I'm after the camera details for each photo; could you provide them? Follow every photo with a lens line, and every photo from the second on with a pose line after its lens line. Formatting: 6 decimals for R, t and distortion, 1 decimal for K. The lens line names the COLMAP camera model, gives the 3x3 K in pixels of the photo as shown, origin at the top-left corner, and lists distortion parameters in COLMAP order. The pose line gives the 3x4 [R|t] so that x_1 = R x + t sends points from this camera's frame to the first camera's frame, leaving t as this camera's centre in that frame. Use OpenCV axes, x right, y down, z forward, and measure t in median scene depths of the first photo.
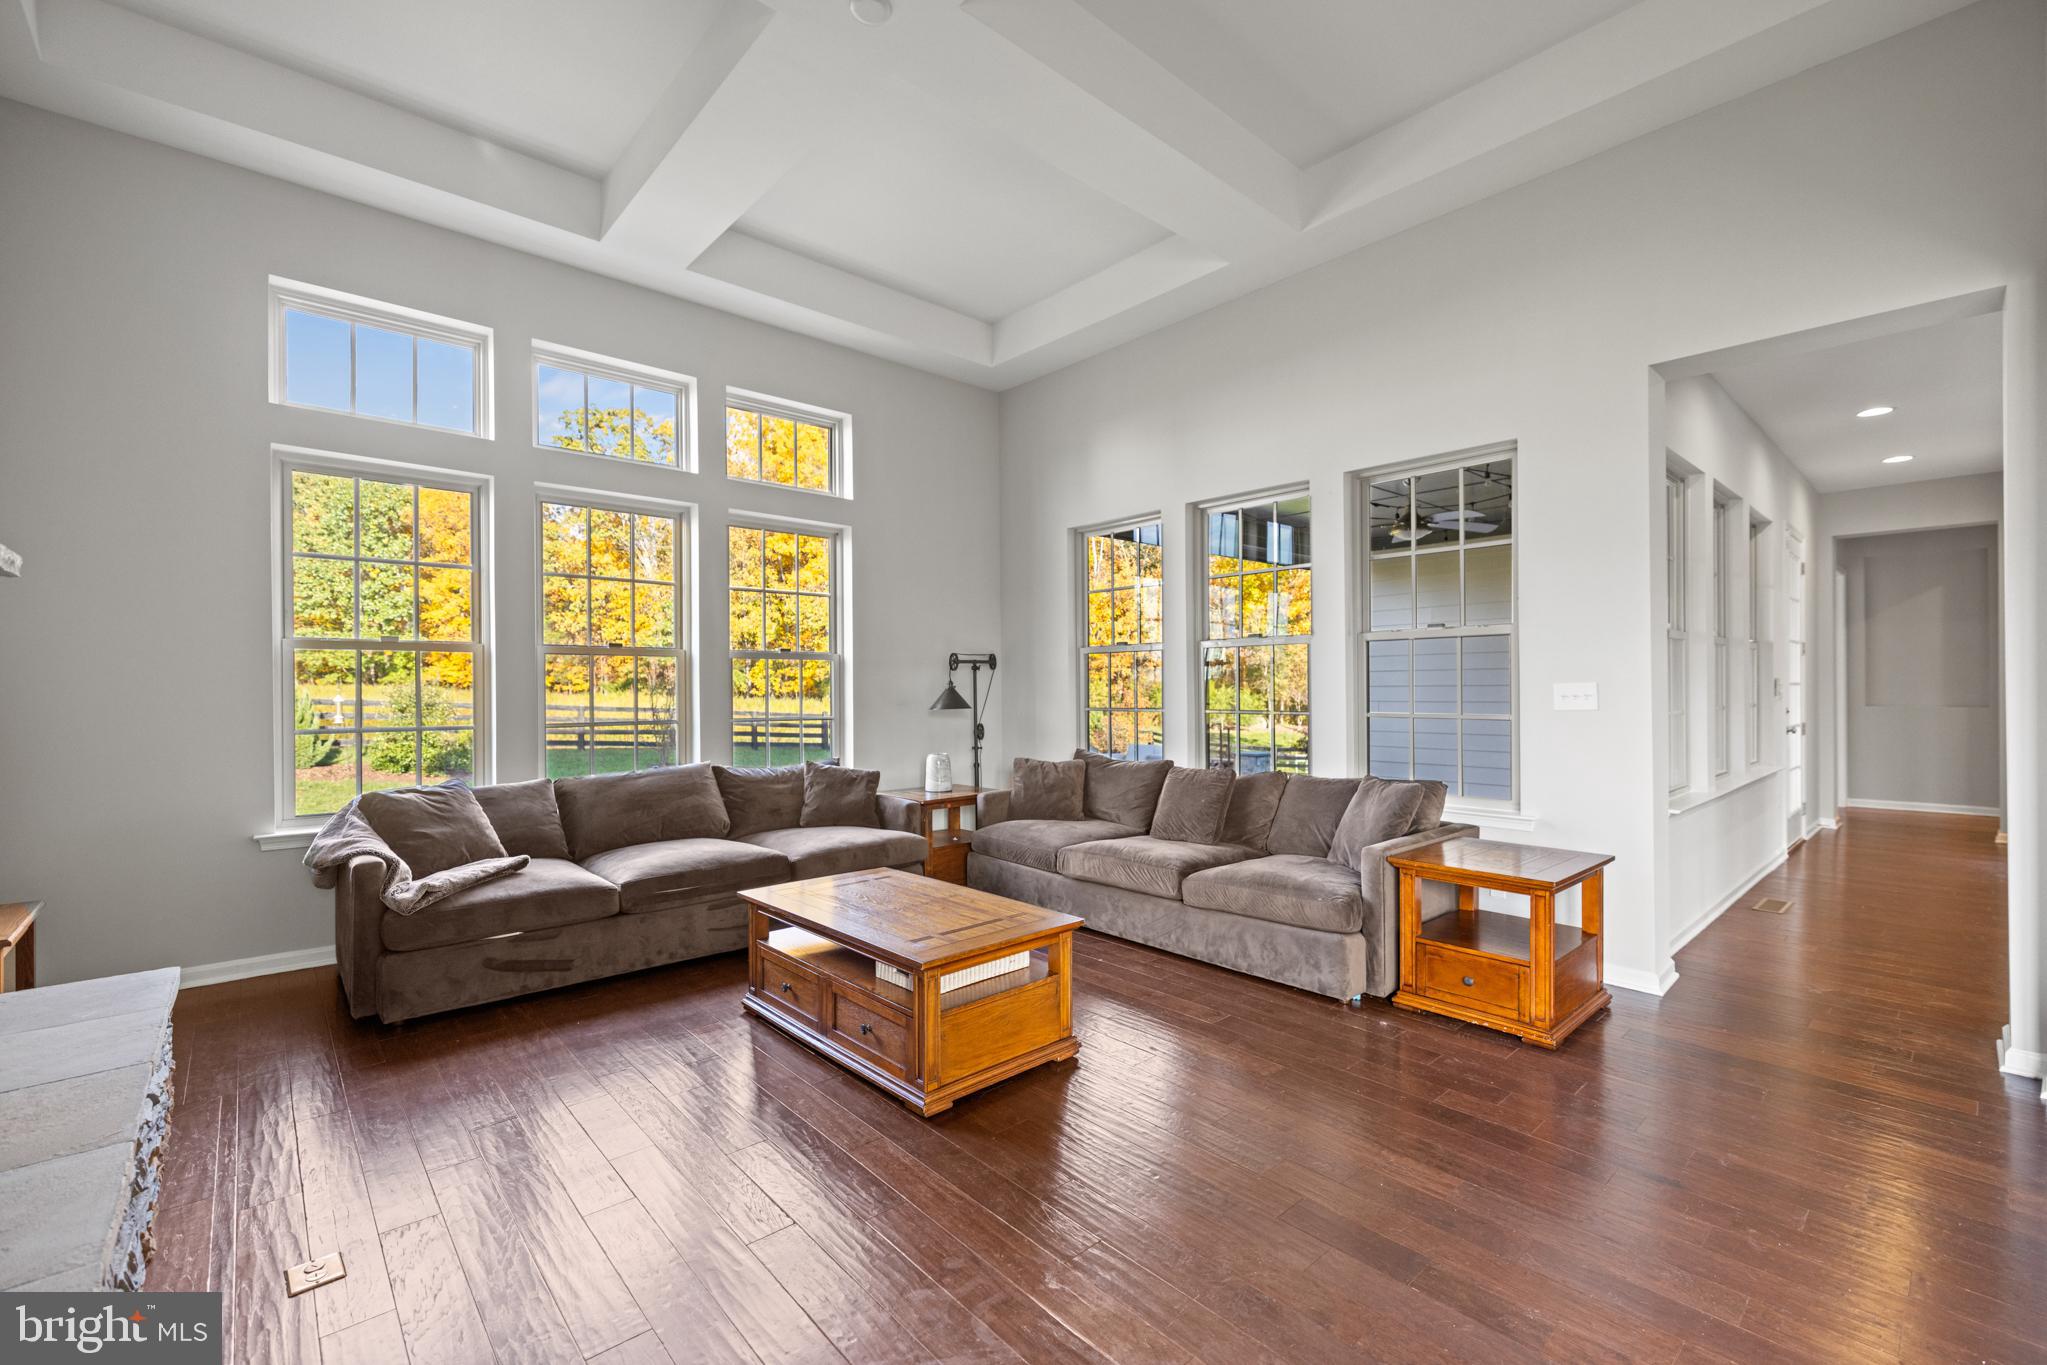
lens RADIAL K [[865.0, 0, 1026.3], [0, 865.0, 688.8], [0, 0, 1]] dist [0.002589, -0.000539]
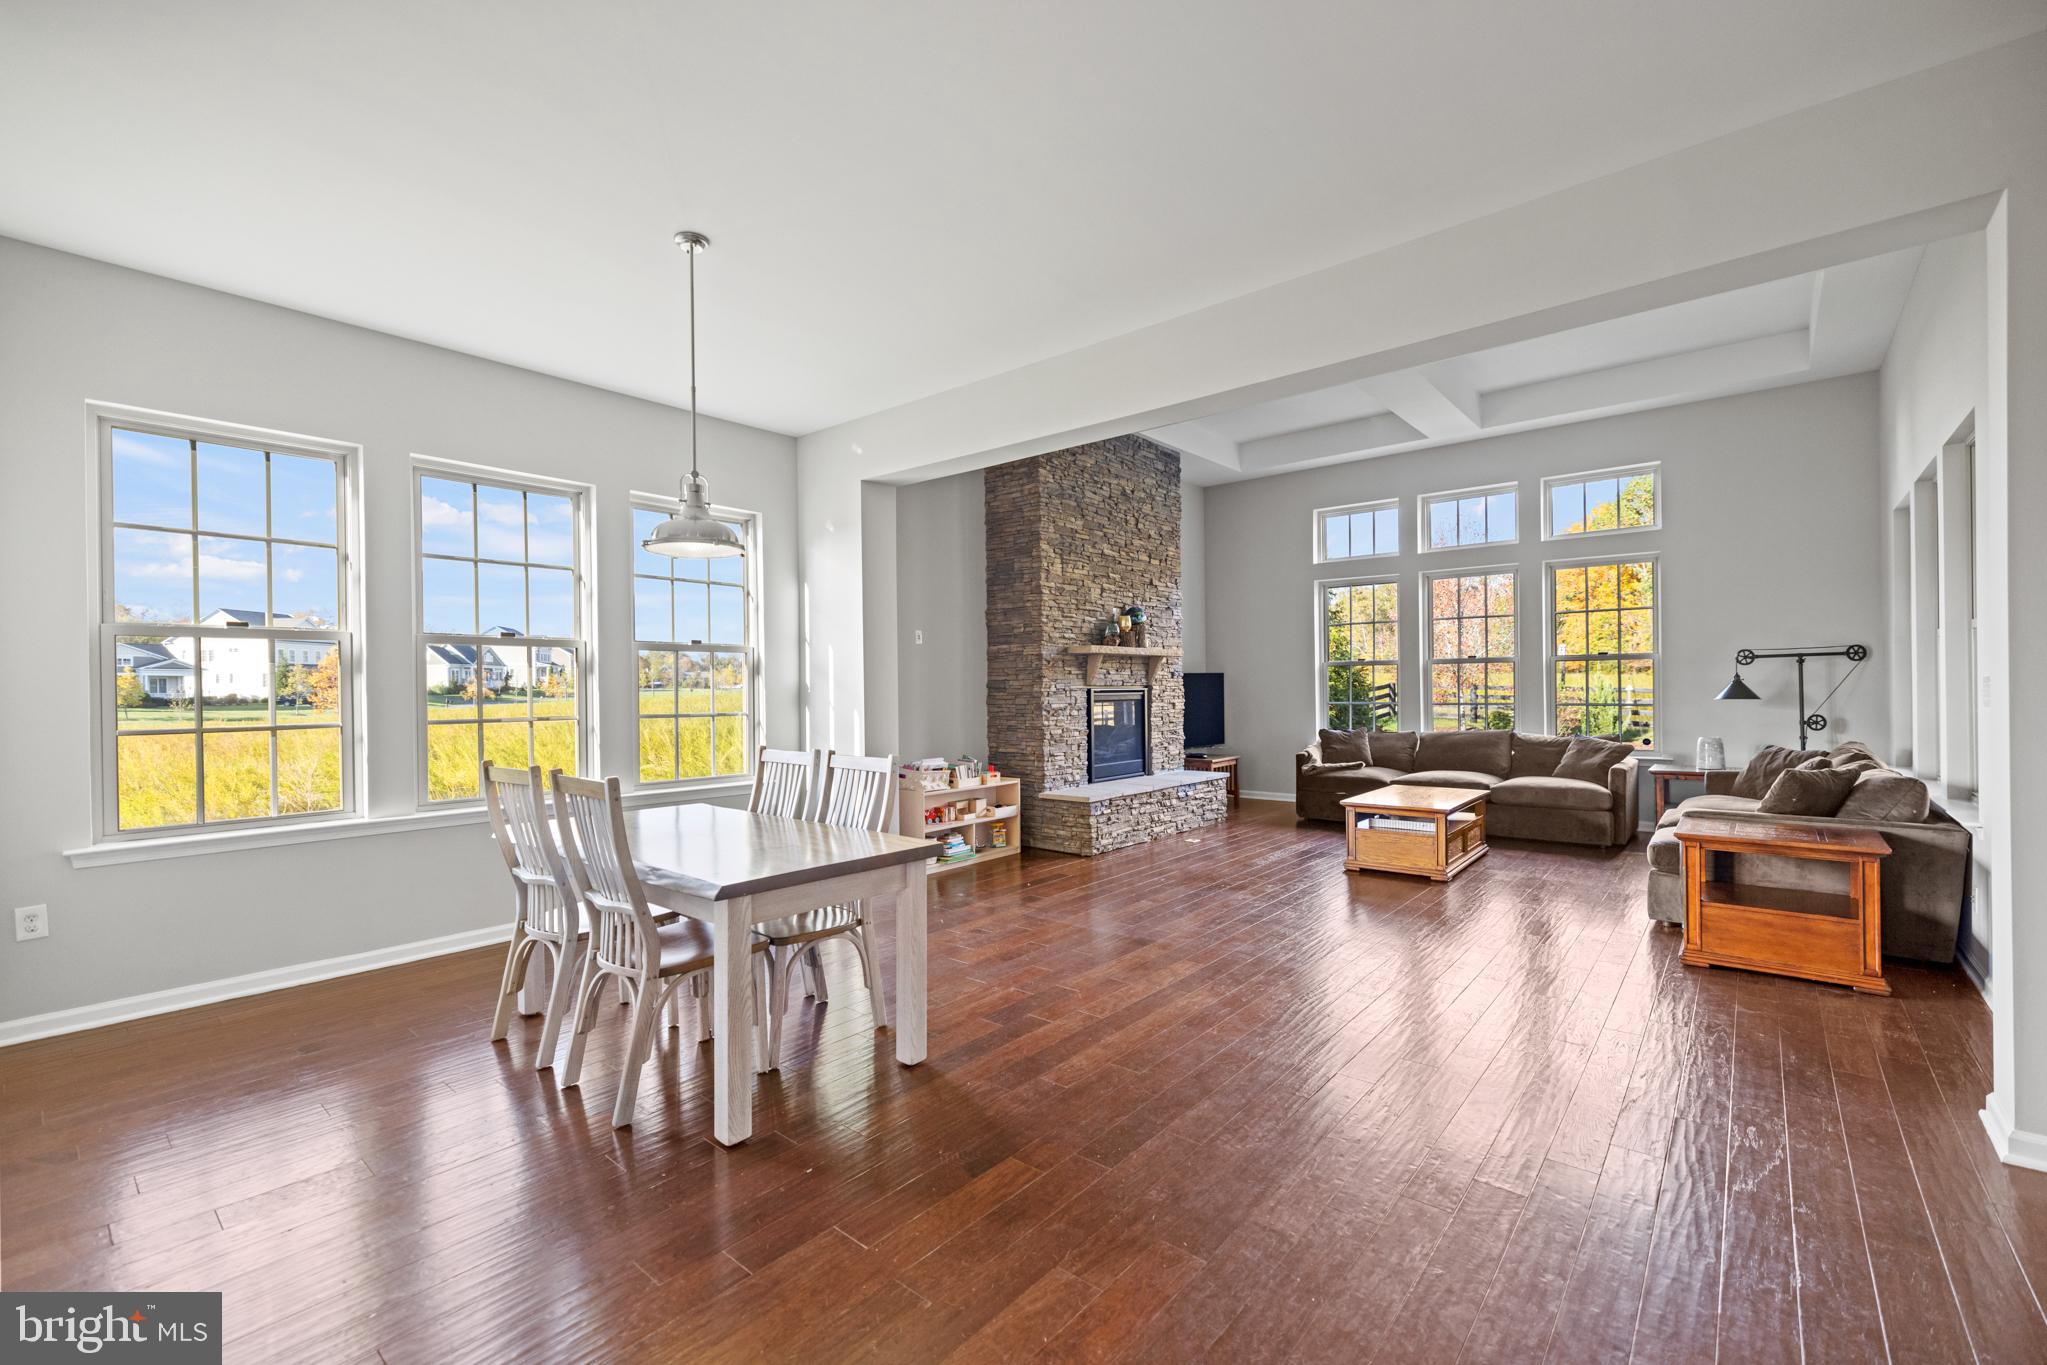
lens RADIAL K [[865.0, 0, 1005.8], [0, 865.0, 689.8], [0, 0, 1]] dist [0.002589, -0.000539]
pose [[0.132061, 0.003487, -0.991235, 1.094387], [0.008287, 0.999955, 0.004622, -0.002343], [0.991207, -0.008825, 0.132026, -0.107378]]
